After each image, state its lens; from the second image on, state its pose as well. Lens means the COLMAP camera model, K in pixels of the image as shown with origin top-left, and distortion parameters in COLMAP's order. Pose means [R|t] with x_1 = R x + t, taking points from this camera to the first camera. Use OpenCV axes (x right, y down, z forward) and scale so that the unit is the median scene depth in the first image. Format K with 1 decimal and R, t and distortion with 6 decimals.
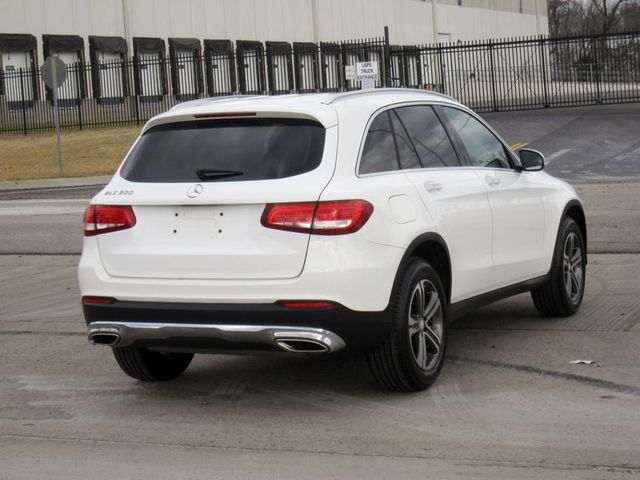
lens RADIAL K [[1503.1, 0, 320.9], [0, 1503.1, 239.4], [0, 0, 1]] dist [-0.111880, -0.179815]
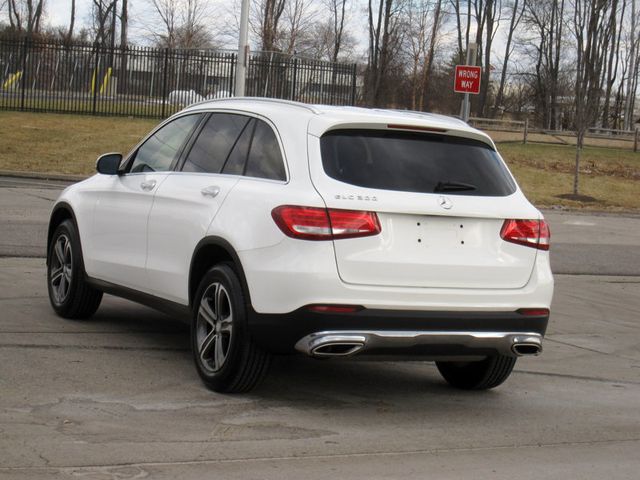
lens RADIAL K [[1514.6, 0, 320.1], [0, 1514.6, 239.9], [0, 0, 1]] dist [-0.073510, -0.090652]
pose [[0.602175, 0.035637, 0.797568, -0.951746], [-0.037084, 0.999174, -0.016646, 0.013730], [-0.797502, -0.019553, 0.602999, 0.436352]]
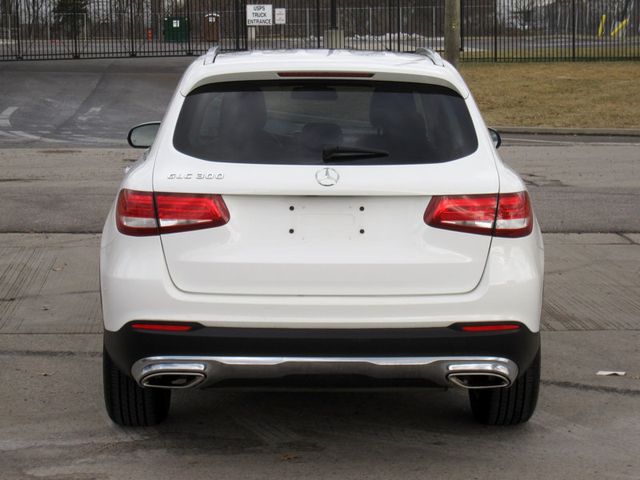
lens RADIAL K [[1503.1, 0, 320.9], [0, 1503.1, 239.4], [0, 0, 1]] dist [-0.111880, -0.179815]
pose [[0.890424, -0.006810, 0.455081, -0.418255], [-0.006675, 0.999585, 0.028019, -0.021975], [-0.455083, -0.027987, 0.890009, 0.338718]]
